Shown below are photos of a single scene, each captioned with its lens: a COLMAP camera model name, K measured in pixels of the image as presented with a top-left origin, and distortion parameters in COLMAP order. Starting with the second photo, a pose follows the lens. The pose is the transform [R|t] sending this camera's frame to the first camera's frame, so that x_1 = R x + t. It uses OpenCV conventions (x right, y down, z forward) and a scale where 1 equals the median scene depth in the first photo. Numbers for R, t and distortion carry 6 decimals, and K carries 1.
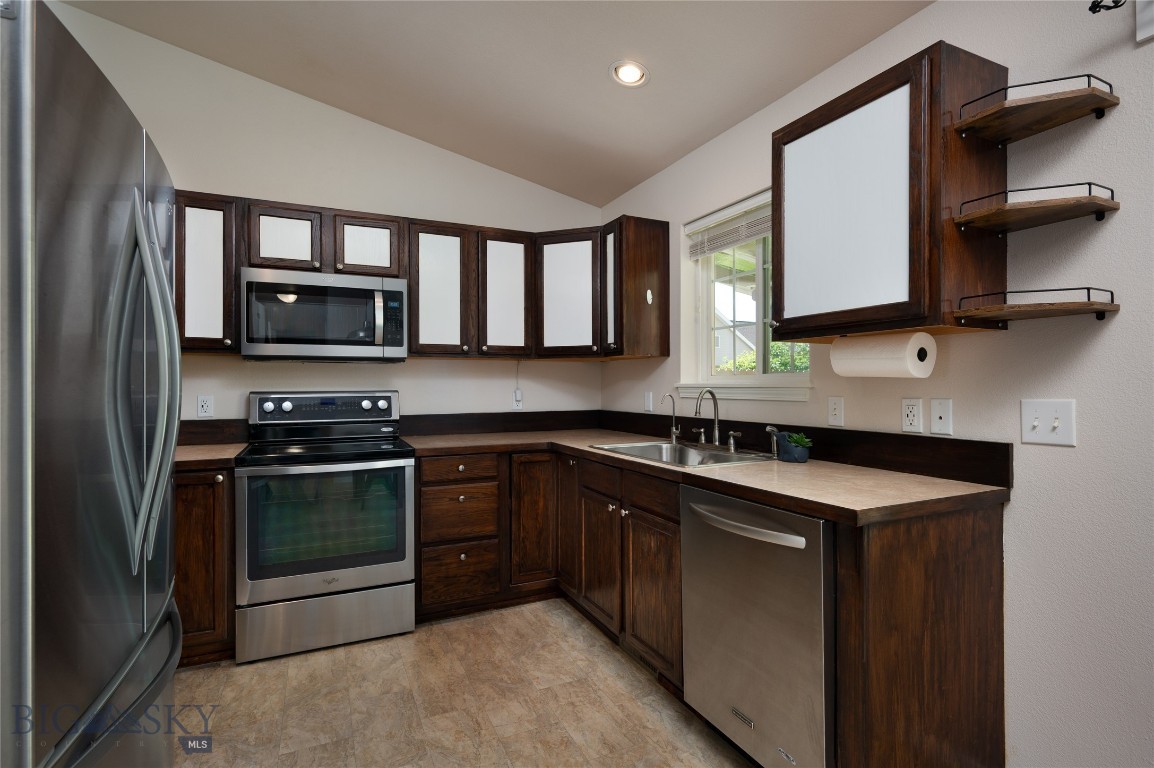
lens RADIAL K [[545.5, 0, 581.1], [0, 545.5, 383.0], [0, 0, 1]] dist [0.000401, 0.000028]
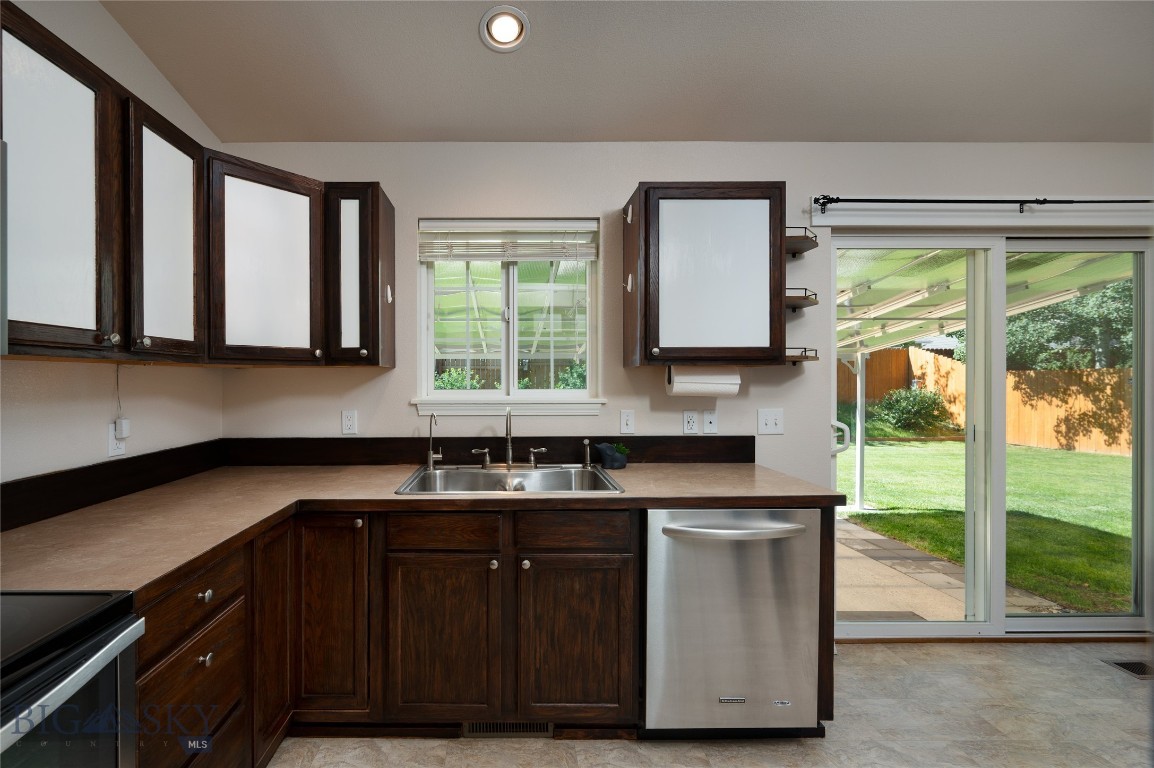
lens RADIAL K [[460.3, 0, 578.9], [0, 460.3, 383.5], [0, 0, 1]] dist [0.000345, 0.000033]
pose [[0.440303, -0.002454, 0.897846, -0.408849], [0.000912, 0.999997, 0.002286, -0.029032], [-0.897849, -0.000188, 0.440304, 0.498710]]
